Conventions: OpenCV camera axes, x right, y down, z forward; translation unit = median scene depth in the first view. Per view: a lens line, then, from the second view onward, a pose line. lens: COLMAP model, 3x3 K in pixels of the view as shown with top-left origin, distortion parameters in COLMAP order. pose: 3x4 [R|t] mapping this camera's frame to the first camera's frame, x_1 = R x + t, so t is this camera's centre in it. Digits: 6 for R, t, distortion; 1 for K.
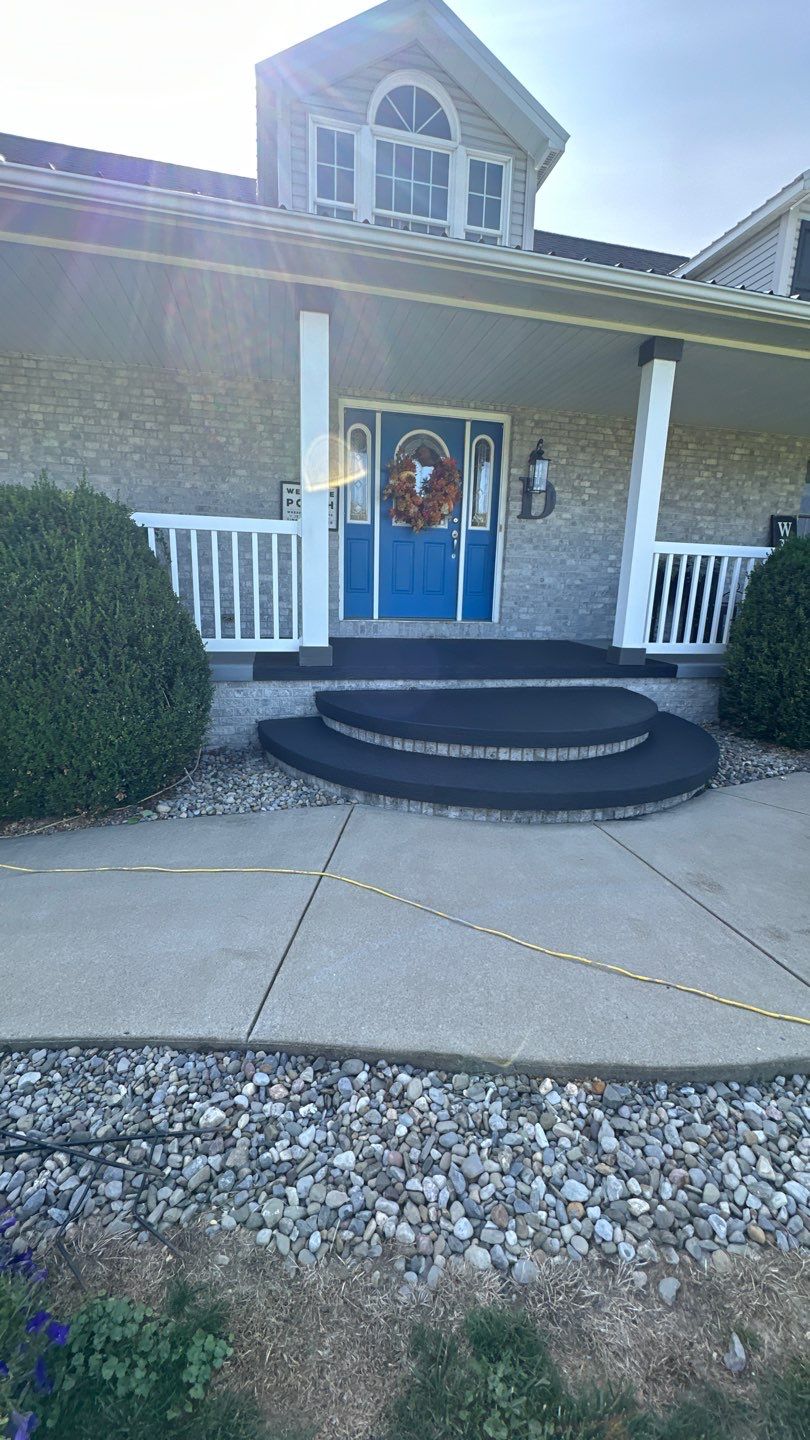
lens RADIAL K [[573.1, 0, 408.6], [0, 573.1, 719.2], [0, 0, 1]] dist [-0.001602, 0.000089]
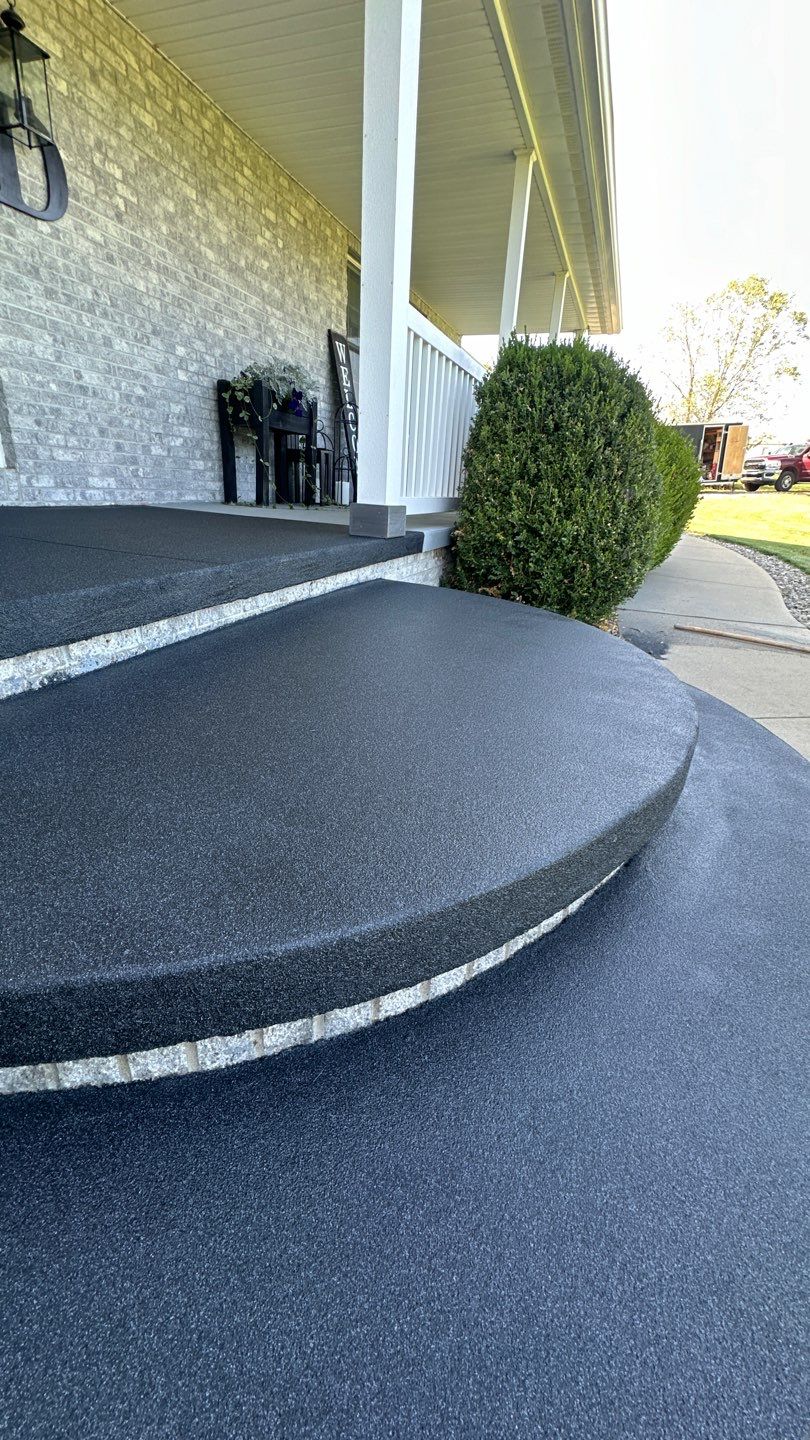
lens RADIAL K [[573.1, 0, 406.1], [0, 573.1, 717.6], [0, 0, 1]] dist [-0.001602, 0.000089]
pose [[0.552563, -0.314270, 0.771951, -0.085114], [0.153115, 0.948701, 0.276627, -0.062320], [-0.819286, -0.034656, 0.572336, 0.511304]]
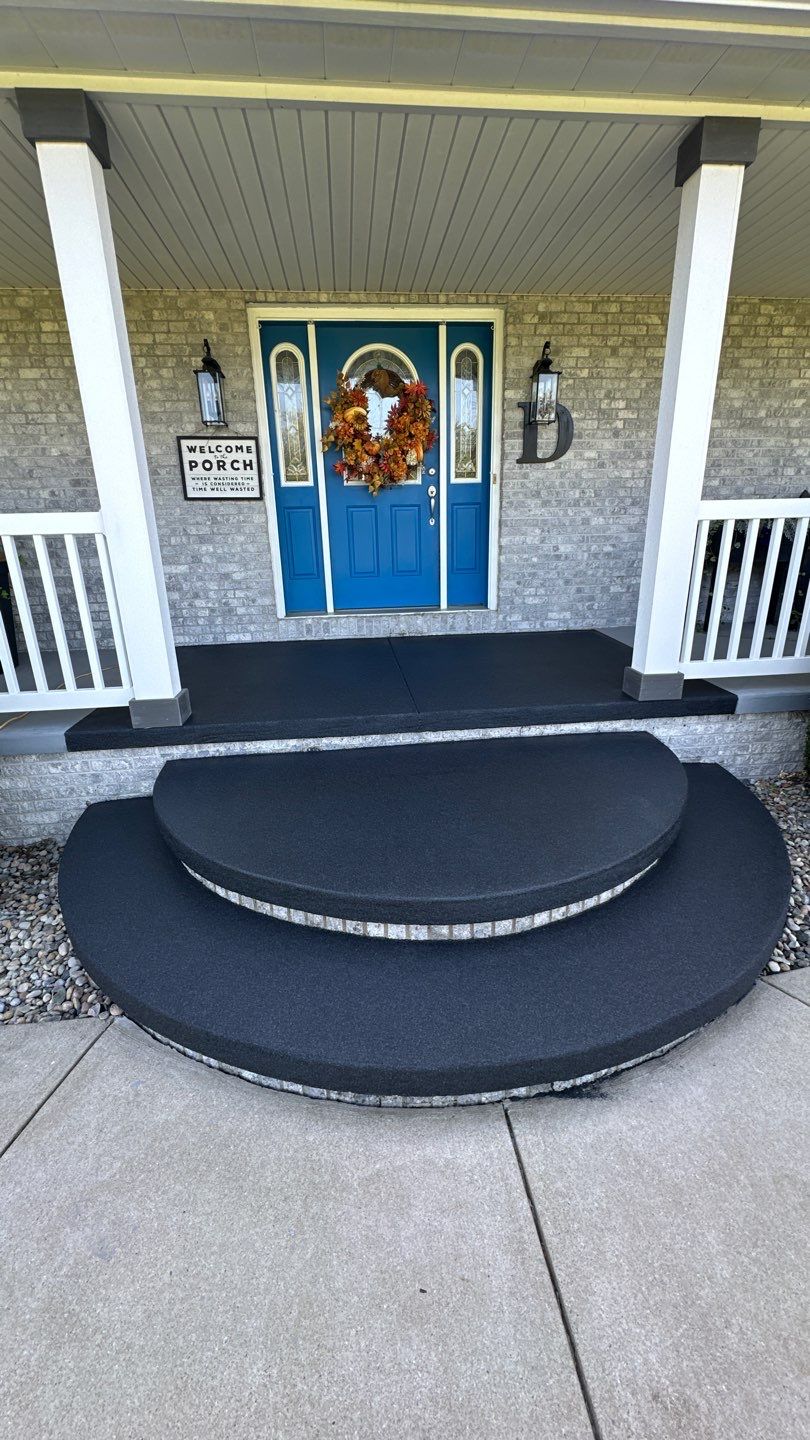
lens RADIAL K [[573.1, 0, 407.6], [0, 573.1, 719.7], [0, 0, 1]] dist [-0.001602, 0.000089]
pose [[0.990696, -0.006949, -0.135915, 0.152952], [0.021127, 0.994442, 0.103148, -0.113309], [0.134442, -0.105060, 0.985336, 0.254406]]
